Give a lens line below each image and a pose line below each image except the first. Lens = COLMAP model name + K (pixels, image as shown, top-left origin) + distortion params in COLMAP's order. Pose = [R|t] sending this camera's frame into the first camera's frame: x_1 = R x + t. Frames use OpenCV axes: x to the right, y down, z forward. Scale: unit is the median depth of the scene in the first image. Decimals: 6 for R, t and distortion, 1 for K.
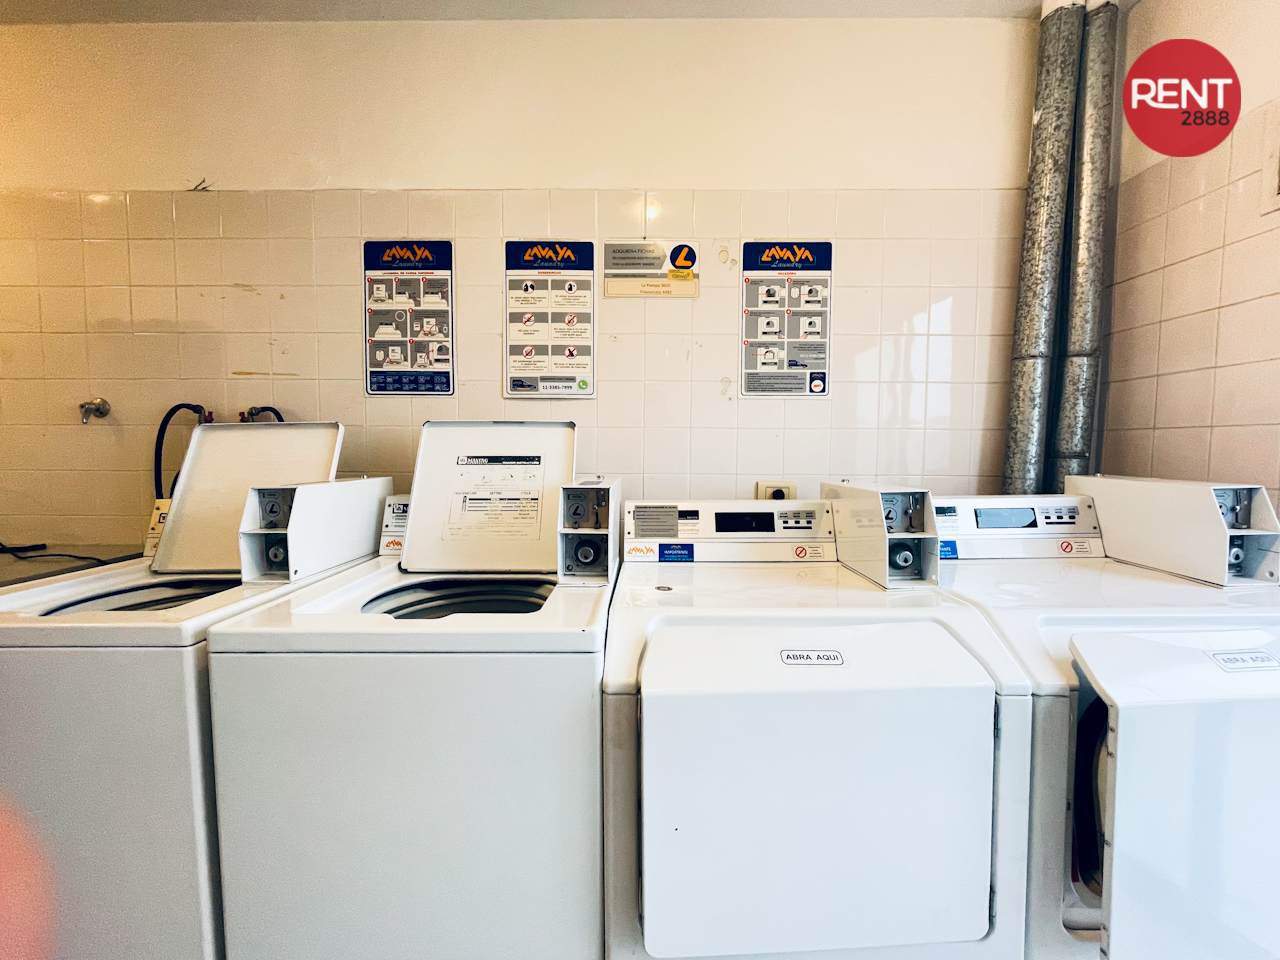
lens RADIAL K [[513.4, 0, 644.1], [0, 513.4, 480.3], [0, 0, 1]] dist [-0.006050, 0.000753]
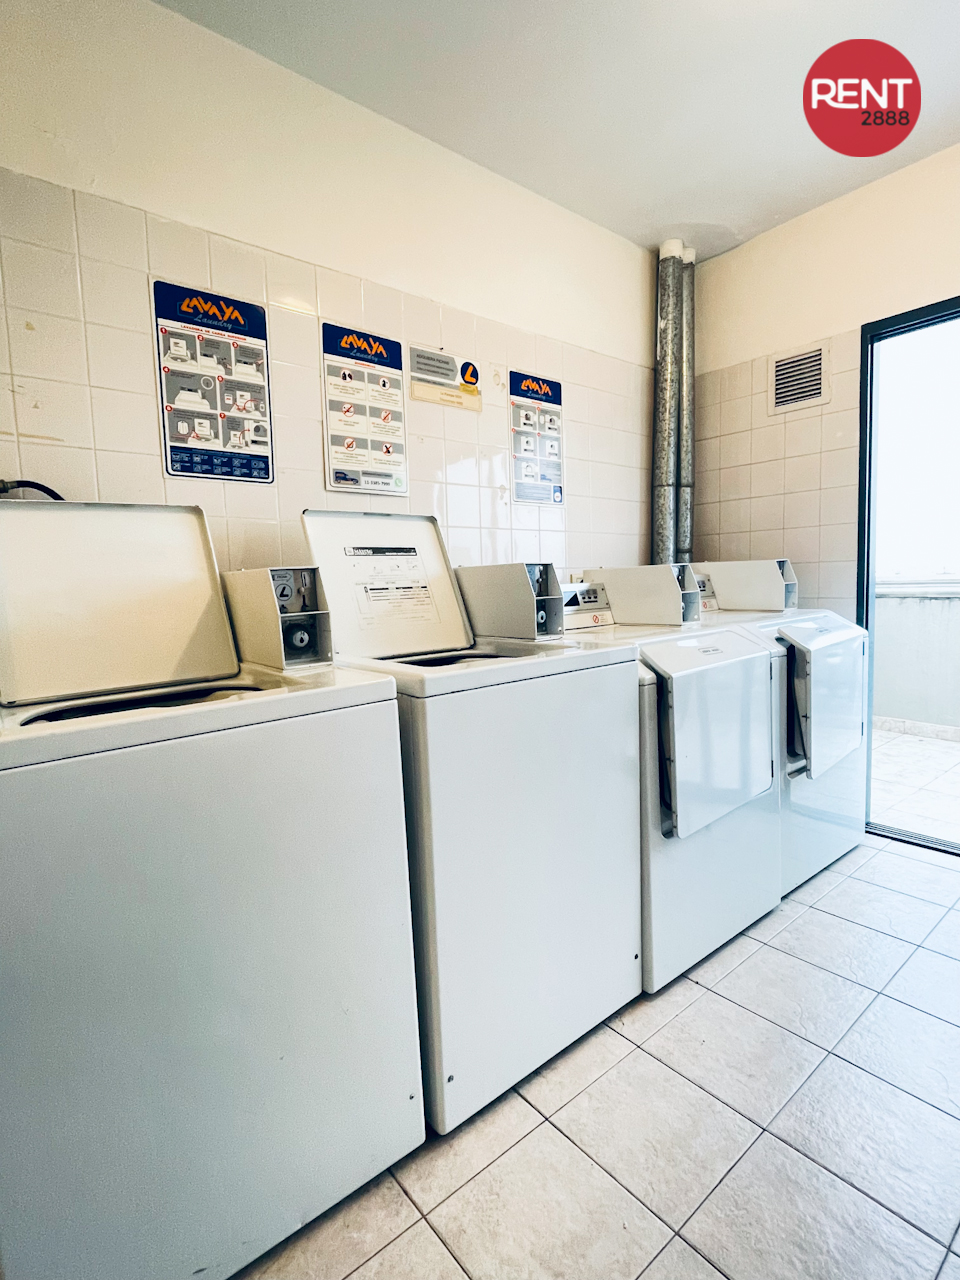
lens RADIAL K [[631.5, 0, 481.3], [0, 631.5, 642.7], [0, 0, 1]] dist [-0.007779, 0.001597]
pose [[0.766130, -0.088397, 0.636578, -0.828767], [0.072003, 0.996066, 0.051660, 0.079320], [-0.638640, 0.006257, 0.769480, -0.069682]]
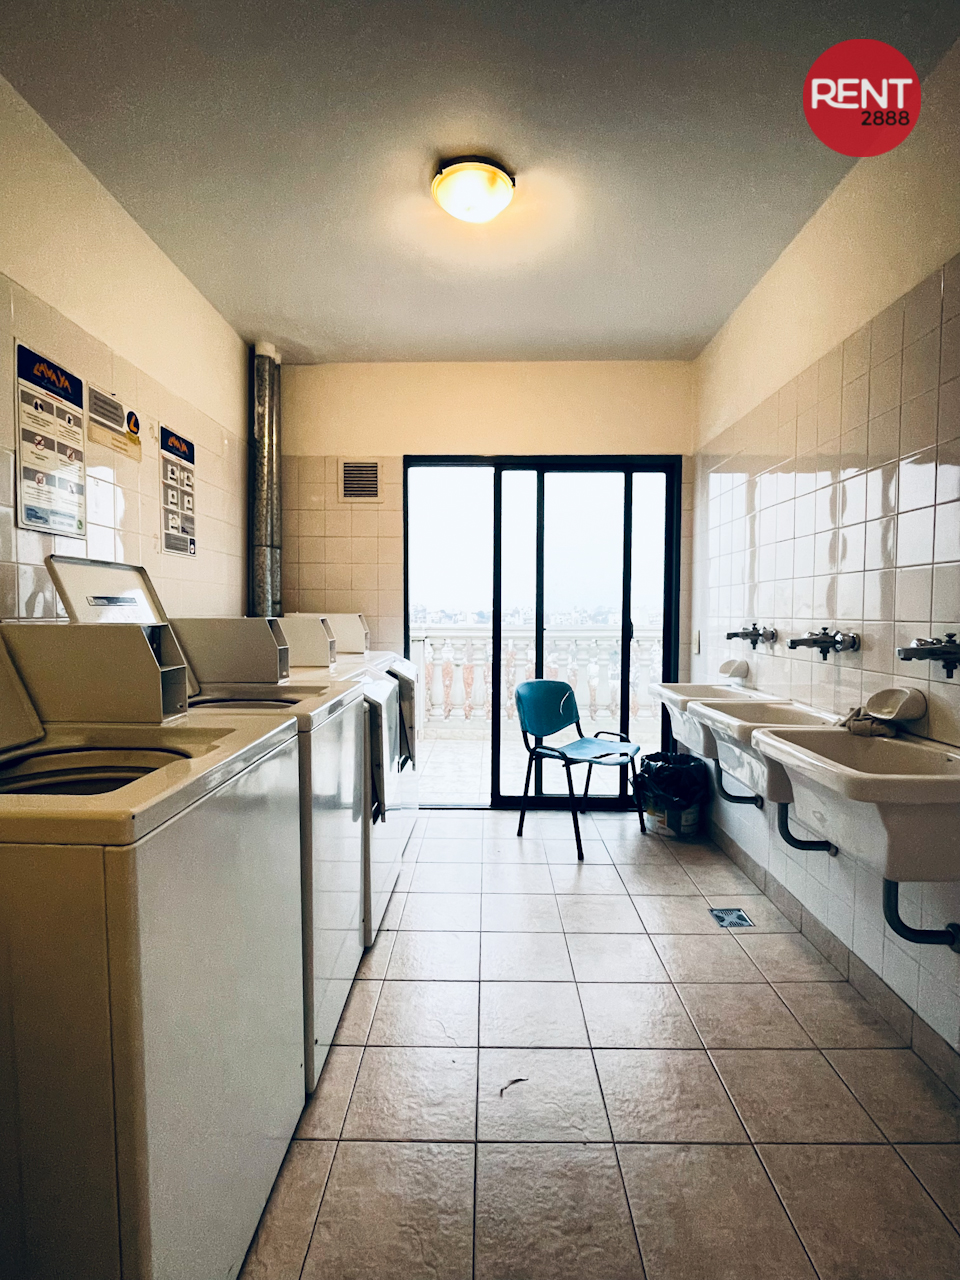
lens RADIAL K [[631.5, 0, 478.1], [0, 631.5, 641.5], [0, 0, 1]] dist [-0.007779, 0.001597]
pose [[0.006043, -0.051882, 0.998635, -1.318269], [0.056212, 0.997092, 0.051461, 0.013569], [-0.998401, 0.055824, 0.008942, 0.258862]]
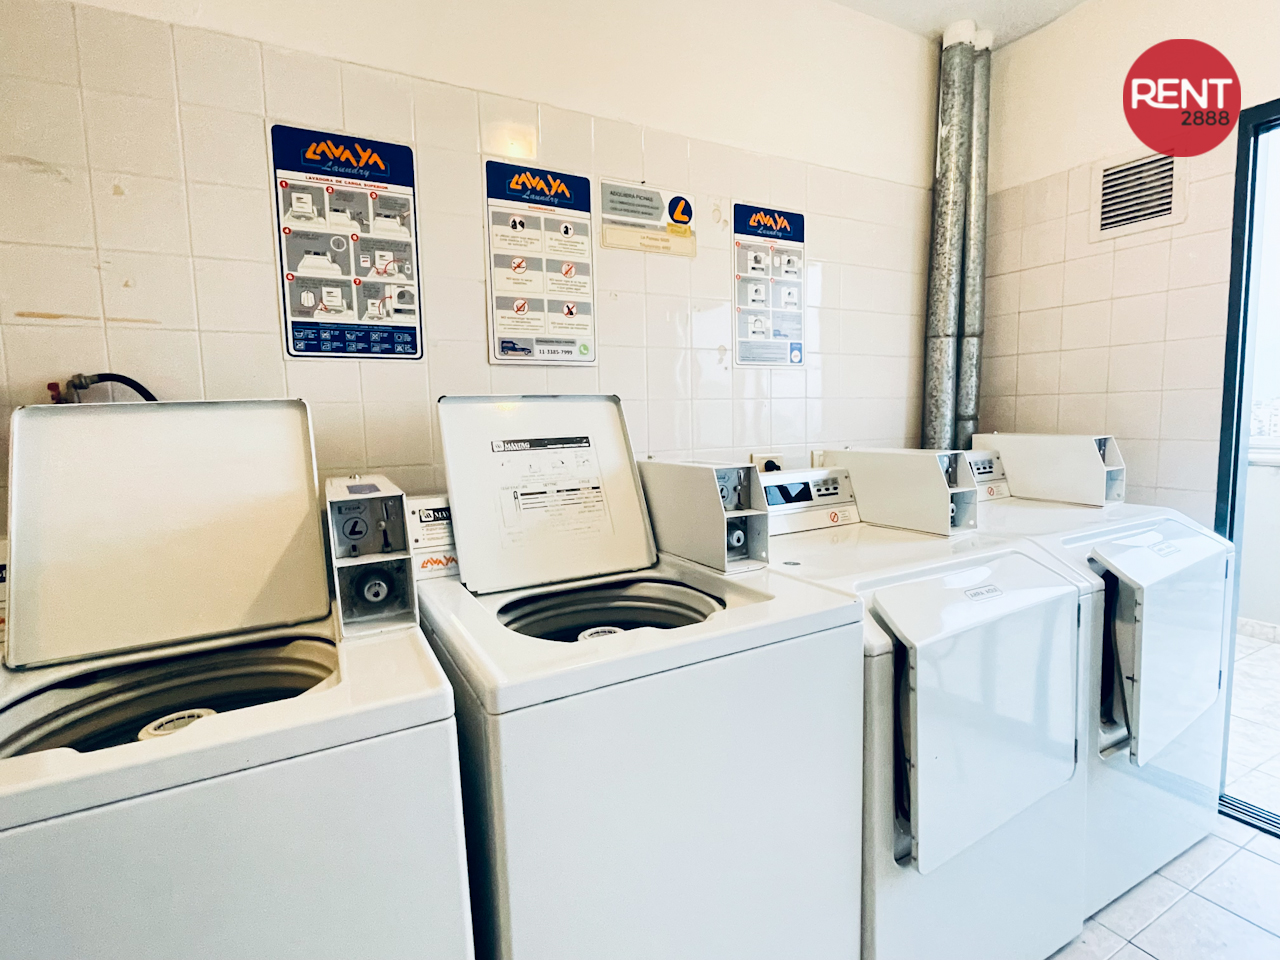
lens RADIAL K [[631.5, 0, 640.2], [0, 631.5, 479.7], [0, 0, 1]] dist [-0.007779, 0.001597]
pose [[0.874444, -0.074844, 0.479318, -0.554705], [0.056772, 0.997026, 0.052111, -0.022686], [-0.481793, -0.018356, 0.876093, 0.048457]]
